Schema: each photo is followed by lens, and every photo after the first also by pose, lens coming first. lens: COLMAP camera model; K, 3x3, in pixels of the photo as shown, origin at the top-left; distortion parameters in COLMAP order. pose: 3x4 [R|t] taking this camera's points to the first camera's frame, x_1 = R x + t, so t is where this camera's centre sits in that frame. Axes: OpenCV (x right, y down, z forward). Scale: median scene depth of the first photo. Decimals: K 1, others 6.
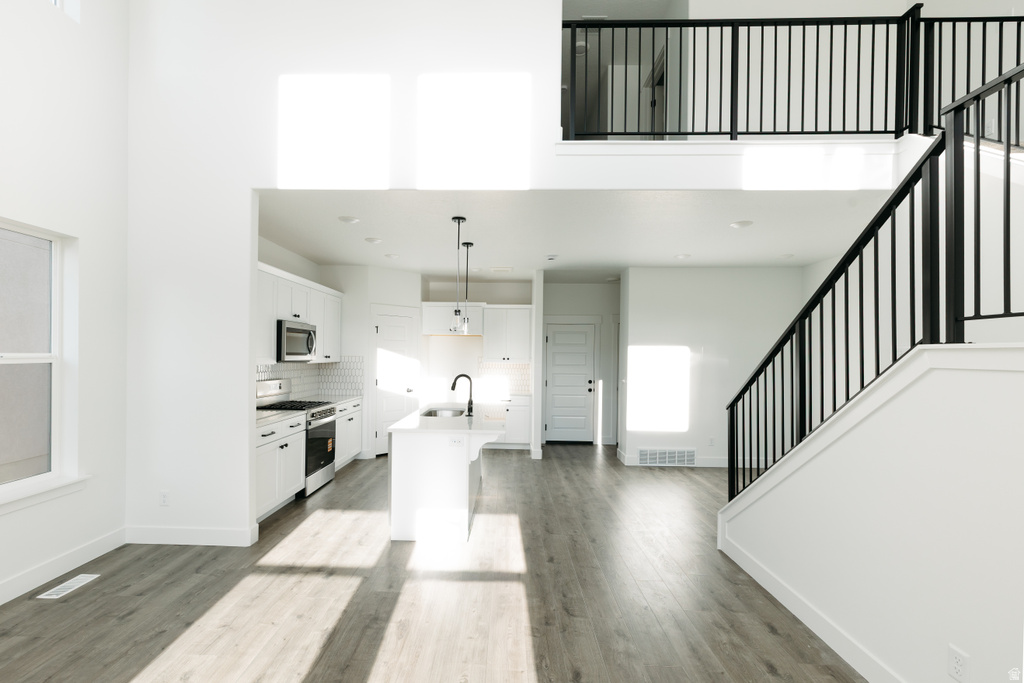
lens RADIAL K [[450.4, 0, 489.3], [0, 450.4, 346.4], [0, 0, 1]] dist [0.000035, 0.000324]
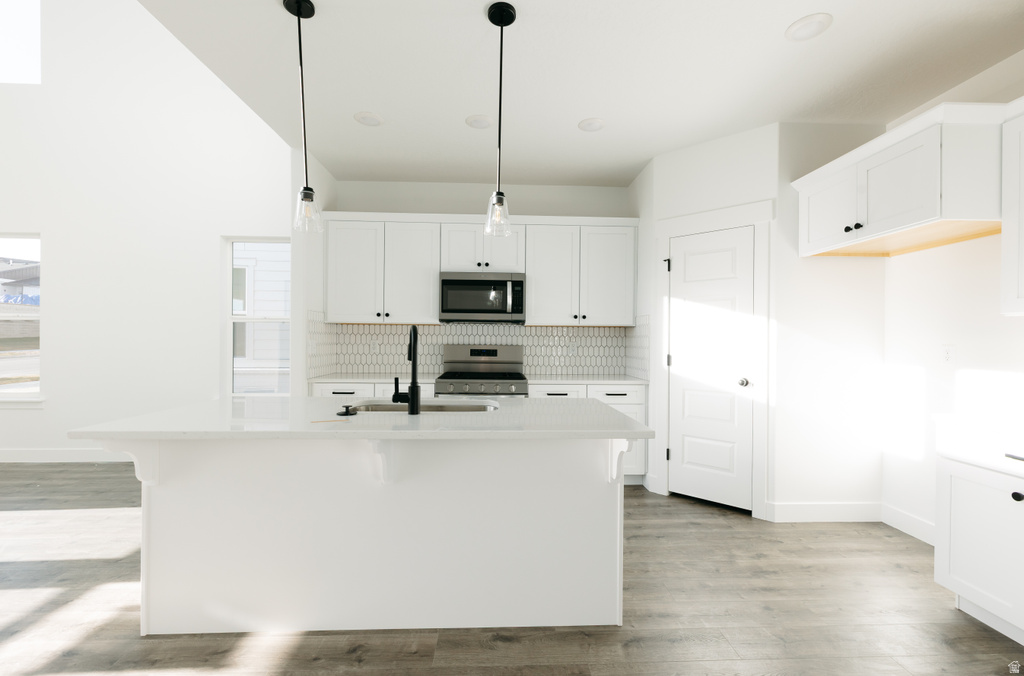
lens RADIAL K [[438.5, 0, 512.0], [0, 438.5, 338.0], [0, 0, 1]] dist [0.000603, 0.000344]
pose [[0.078287, -0.017756, -0.996773, 0.510234], [0.012907, 0.999776, -0.016795, 0.111136], [0.996847, -0.011550, 0.078499, 1.433633]]
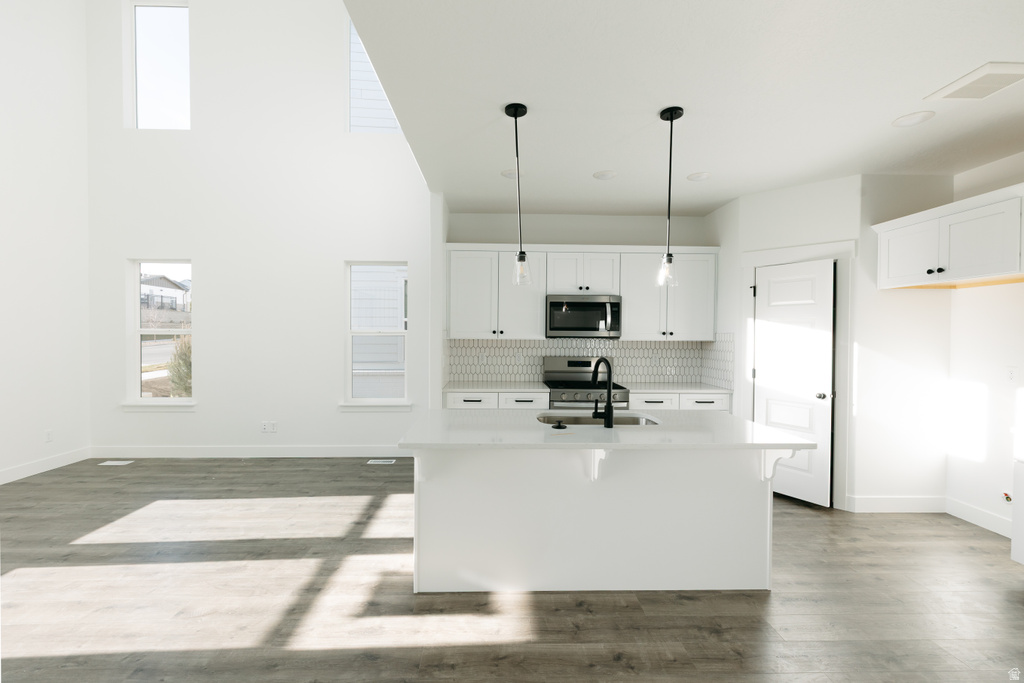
lens RADIAL K [[434.4, 0, 507.1], [0, 434.4, 336.1], [0, 0, 1]] dist [0.000297, 0.000336]
pose [[0.062323, -0.006528, -0.998035, 0.650420], [0.013194, 0.999897, -0.005716, 0.048084], [0.997969, -0.012812, 0.062403, 1.141324]]
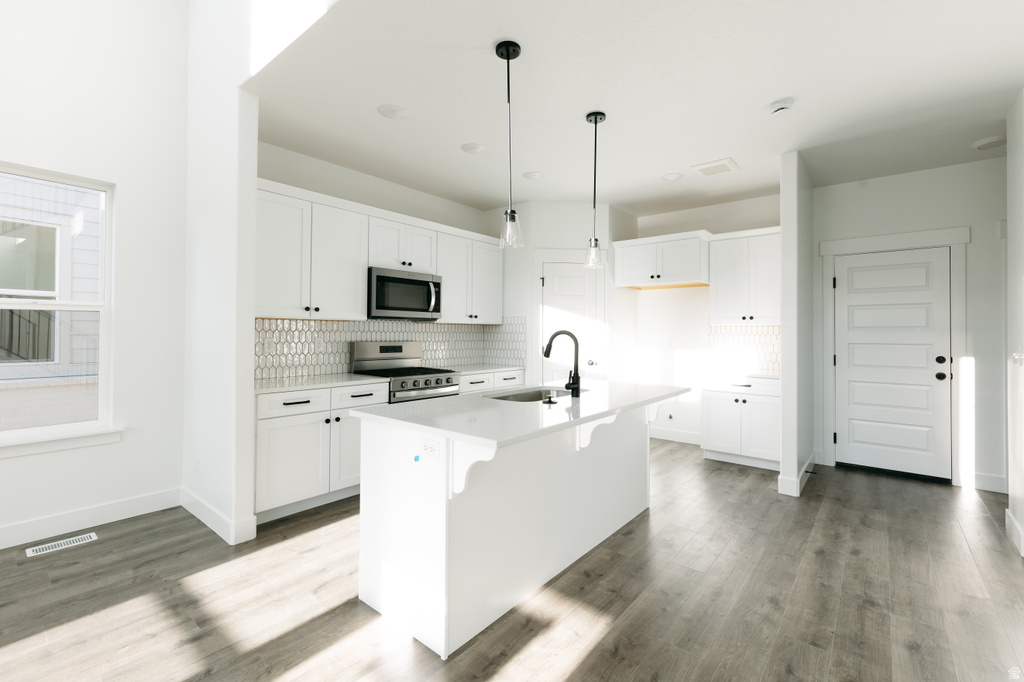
lens RADIAL K [[445.7, 0, 514.4], [0, 445.7, 322.6], [0, 0, 1]] dist [0.001043, -0.000039]
pose [[0.796120, -0.021601, -0.604753, 0.322320], [0.016028, 0.999765, -0.014611, 0.080392], [0.604927, 0.001939, 0.796279, 0.680376]]
